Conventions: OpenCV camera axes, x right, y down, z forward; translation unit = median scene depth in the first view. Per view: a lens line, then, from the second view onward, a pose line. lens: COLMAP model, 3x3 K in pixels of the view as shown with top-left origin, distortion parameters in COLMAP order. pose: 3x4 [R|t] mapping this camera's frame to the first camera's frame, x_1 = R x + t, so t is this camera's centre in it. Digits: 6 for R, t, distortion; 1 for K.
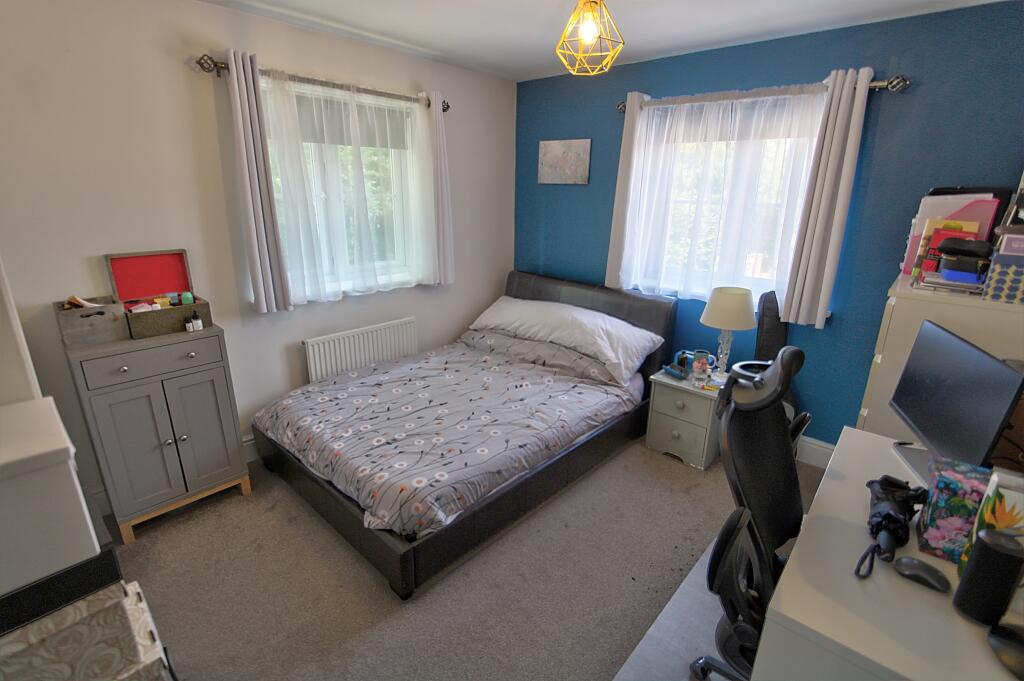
lens RADIAL K [[477.9, 0, 515.2], [0, 477.9, 336.9], [0, 0, 1]] dist [-0.012548, -0.000020]
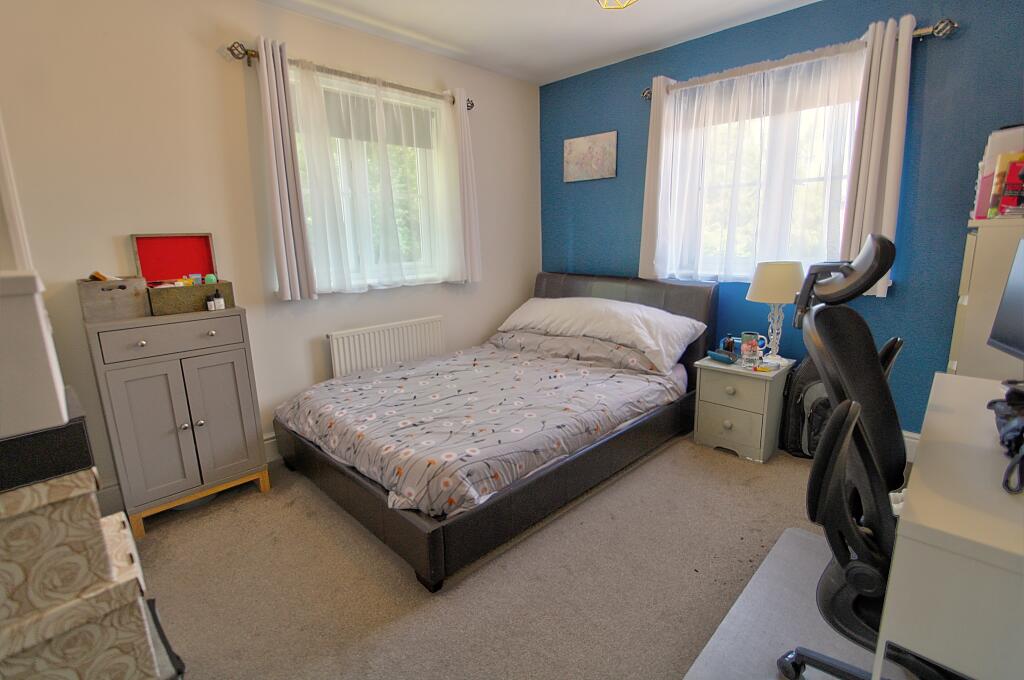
lens RADIAL K [[477.9, 0, 515.2], [0, 477.9, 336.4], [0, 0, 1]] dist [-0.012548, -0.000020]
pose [[0.998174, -0.030710, -0.052007, -0.017716], [0.025299, 0.994496, -0.101670, 0.142894], [0.054843, 0.100169, 0.993458, 0.072187]]
